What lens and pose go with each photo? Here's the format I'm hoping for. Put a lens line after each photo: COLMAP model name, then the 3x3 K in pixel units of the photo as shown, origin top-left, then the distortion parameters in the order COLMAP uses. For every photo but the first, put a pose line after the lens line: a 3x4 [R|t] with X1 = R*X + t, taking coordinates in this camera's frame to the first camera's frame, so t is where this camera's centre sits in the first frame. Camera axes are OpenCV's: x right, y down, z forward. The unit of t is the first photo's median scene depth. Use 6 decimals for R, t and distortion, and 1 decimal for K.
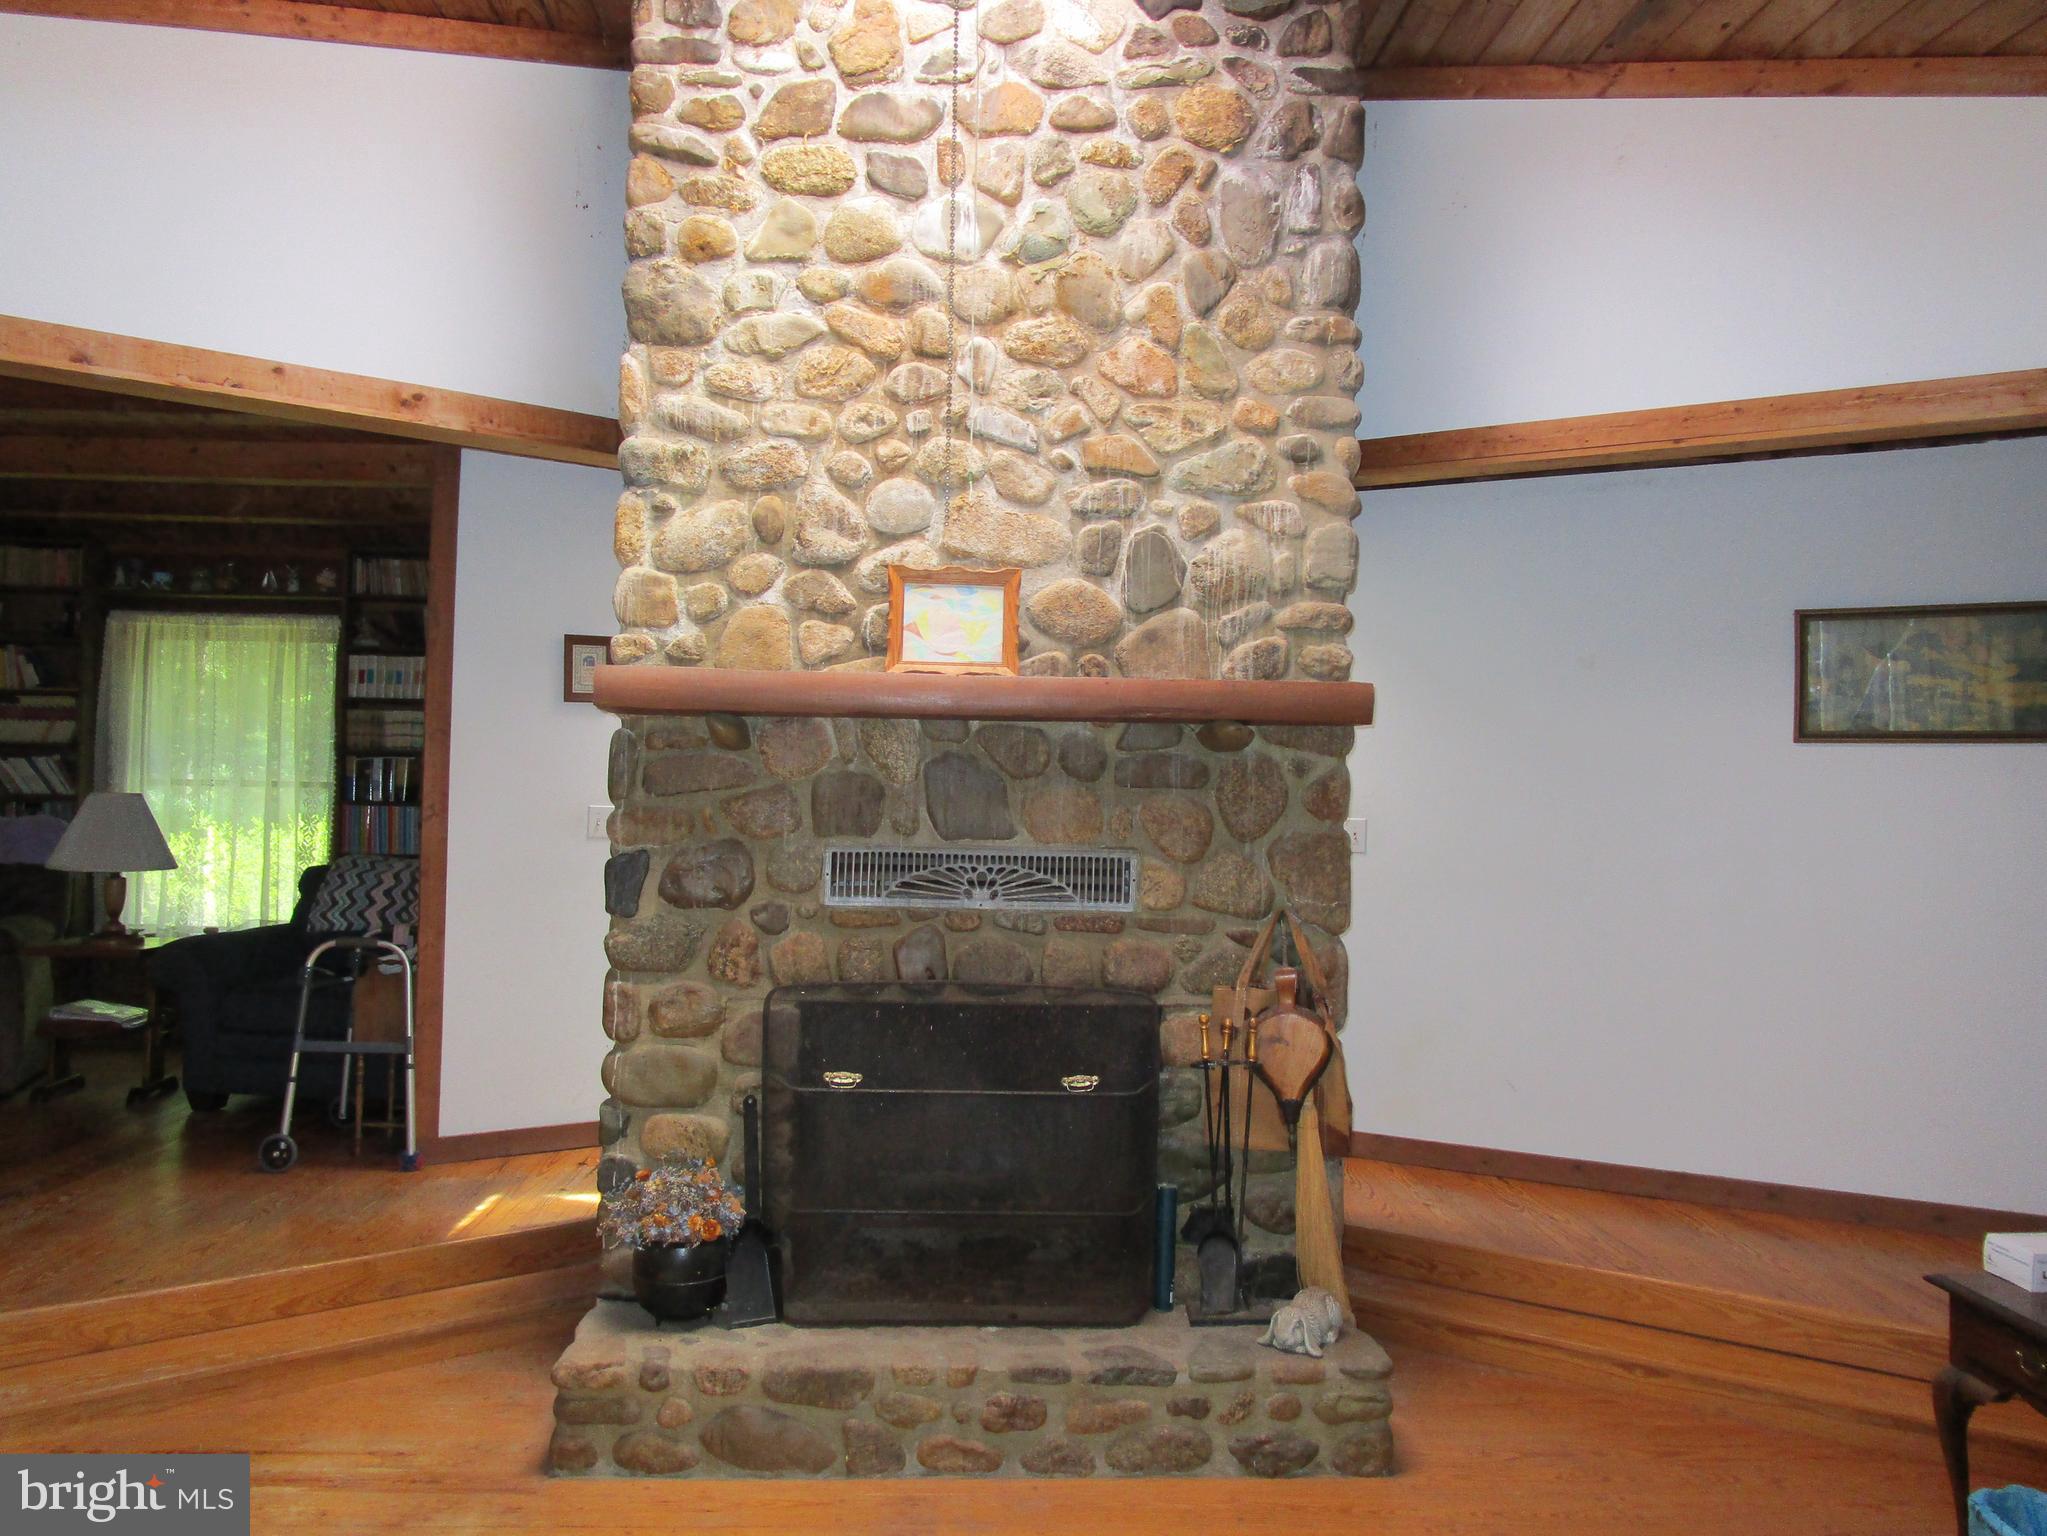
lens RADIAL K [[1477.9, 0, 1020.4], [0, 1477.9, 772.6], [0, 0, 1]] dist [-0.026799, 0.022613]
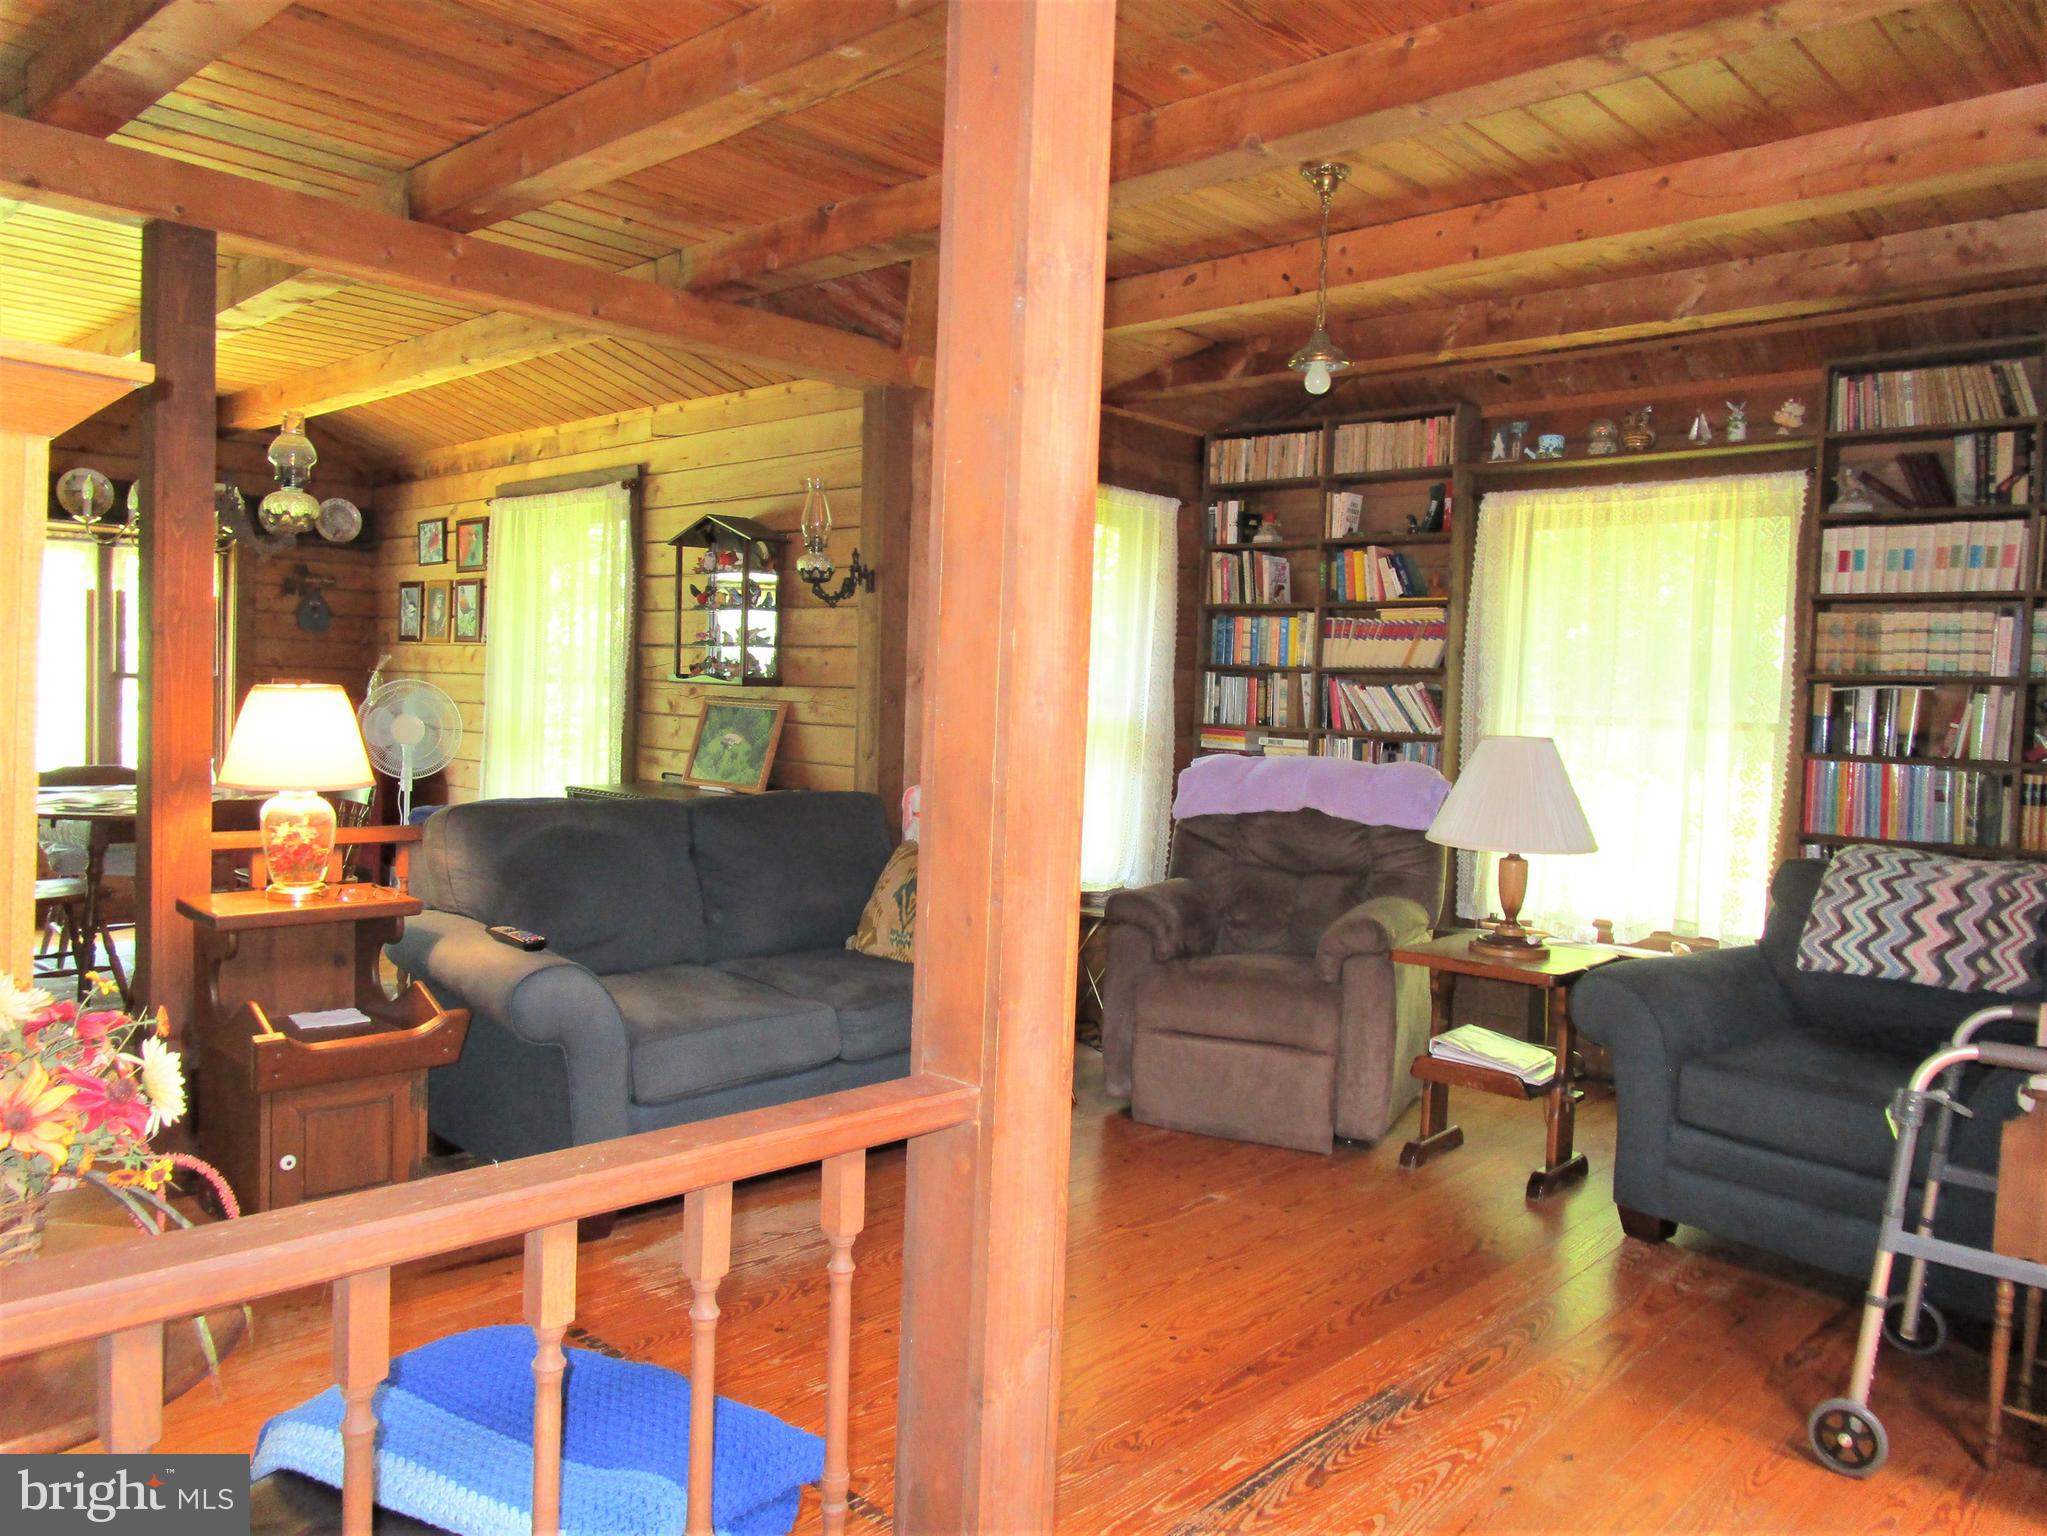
lens RADIAL K [[1477.9, 0, 1016.4], [0, 1477.9, 766.5], [0, 0, 1]] dist [-0.026799, 0.022613]
pose [[0.693111, 0.039920, -0.719725, -0.234636], [-0.011154, 0.998940, 0.044665, -0.000056], [0.720745, -0.022929, 0.692821, 0.293313]]
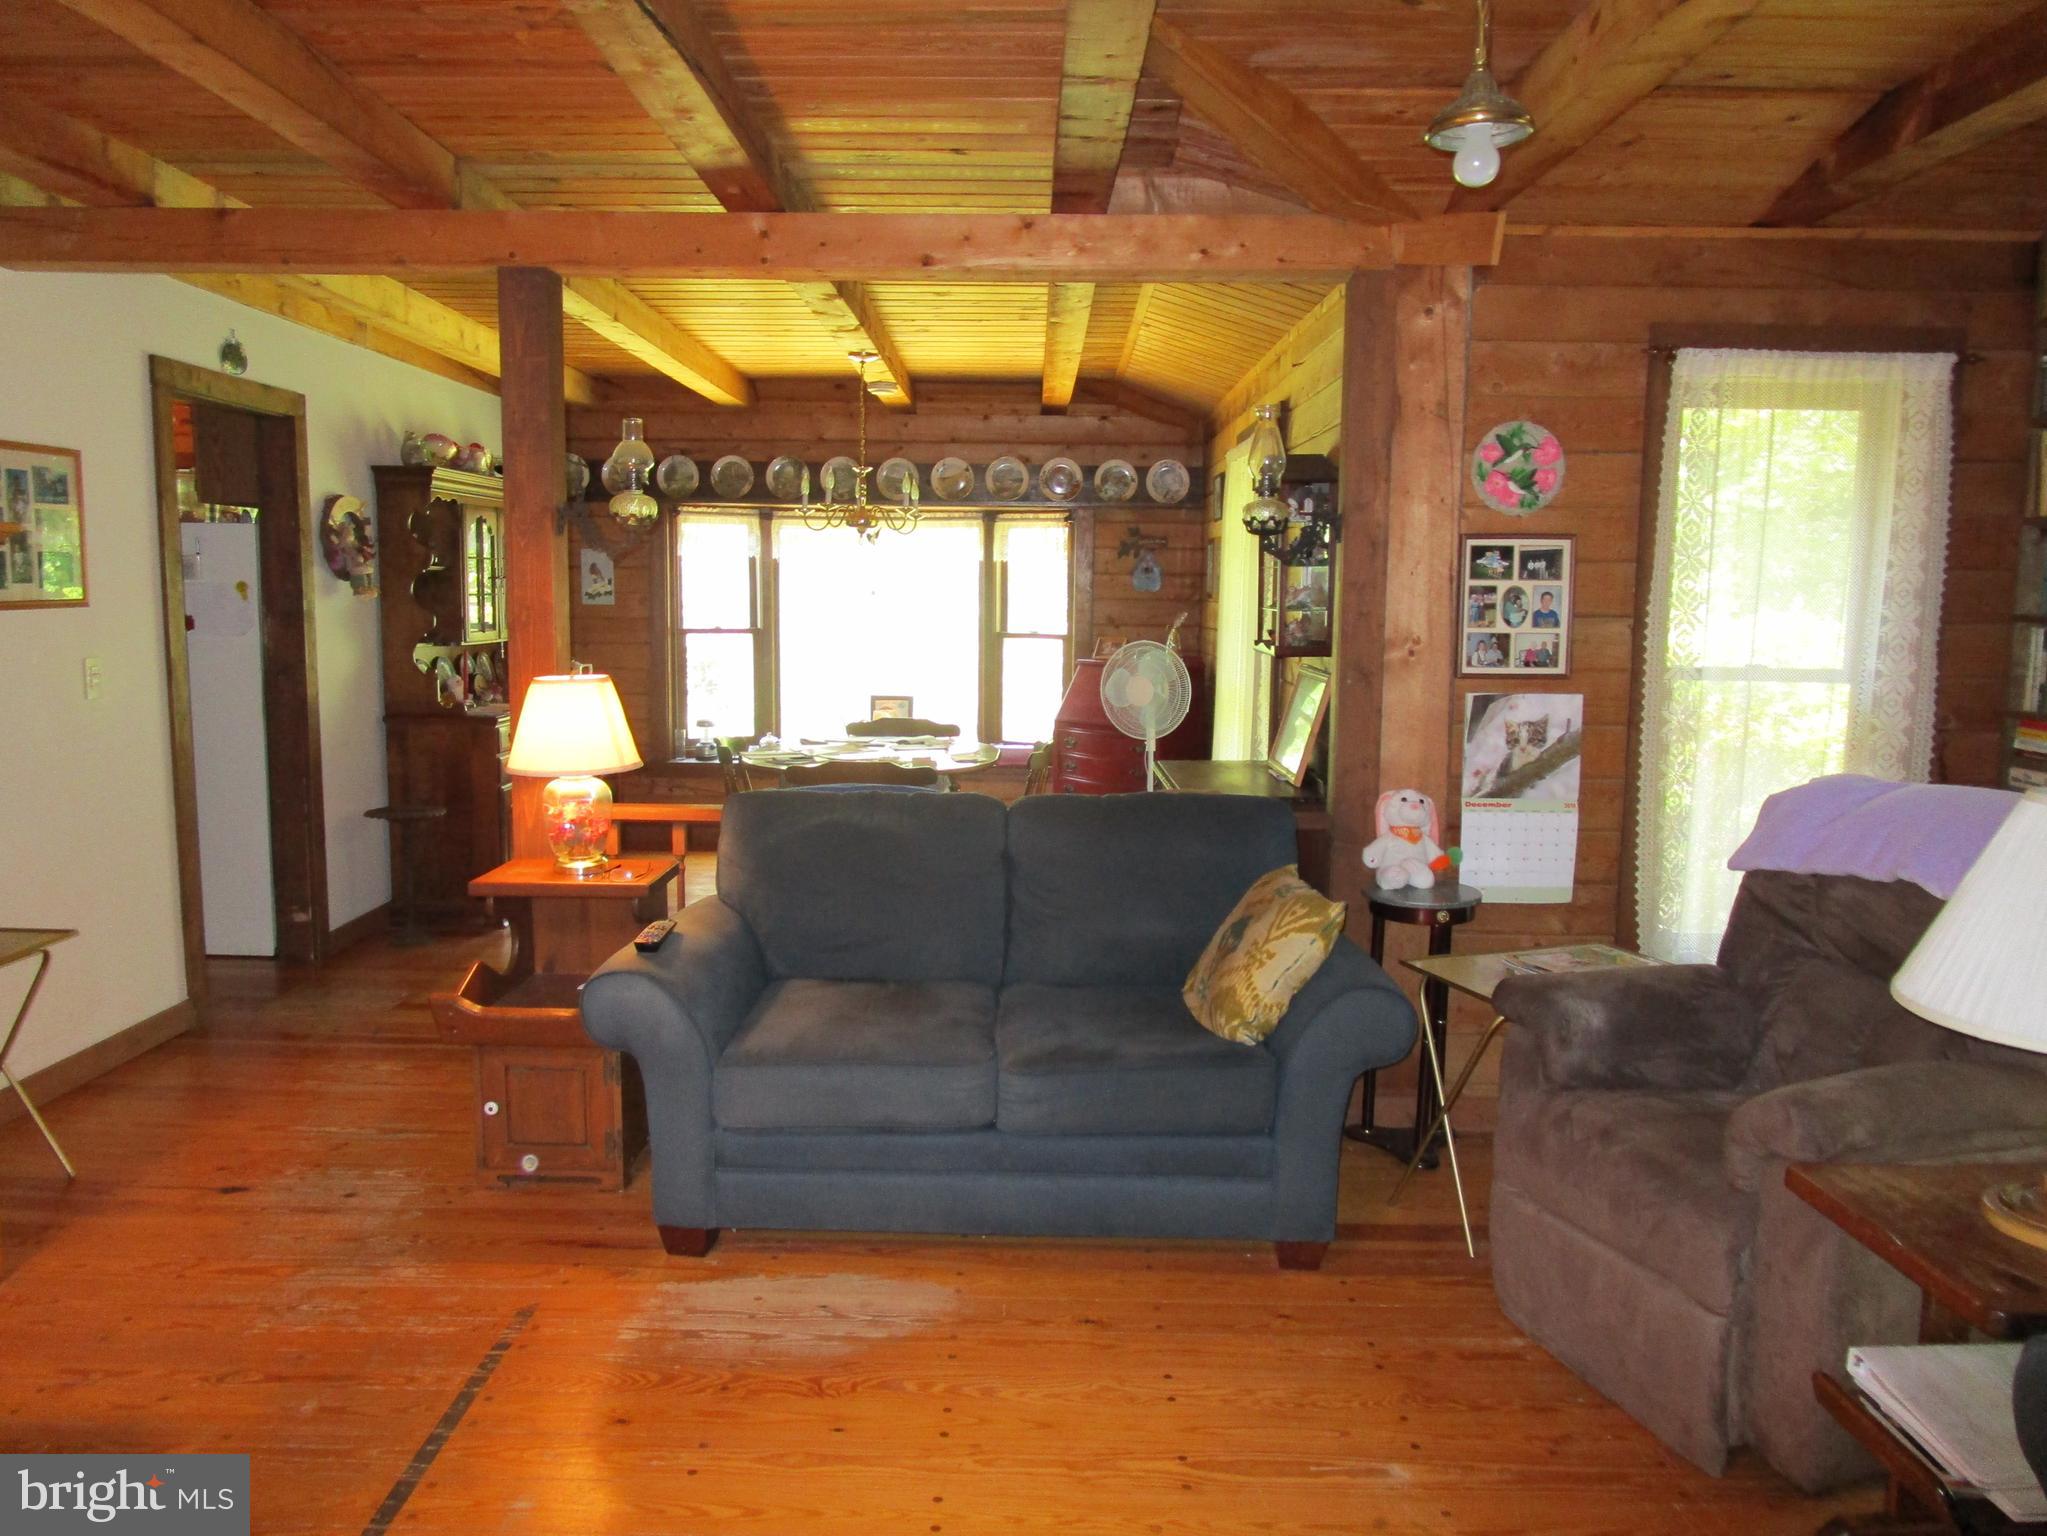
lens RADIAL K [[1477.9, 0, 1016.5], [0, 1477.9, 761.3], [0, 0, 1]] dist [-0.026799, 0.022613]
pose [[-0.061062, 0.093436, -0.993751, -0.228229], [0.003690, 0.995623, 0.093385, -0.021257], [0.998127, 0.002035, -0.061140, 0.649122]]
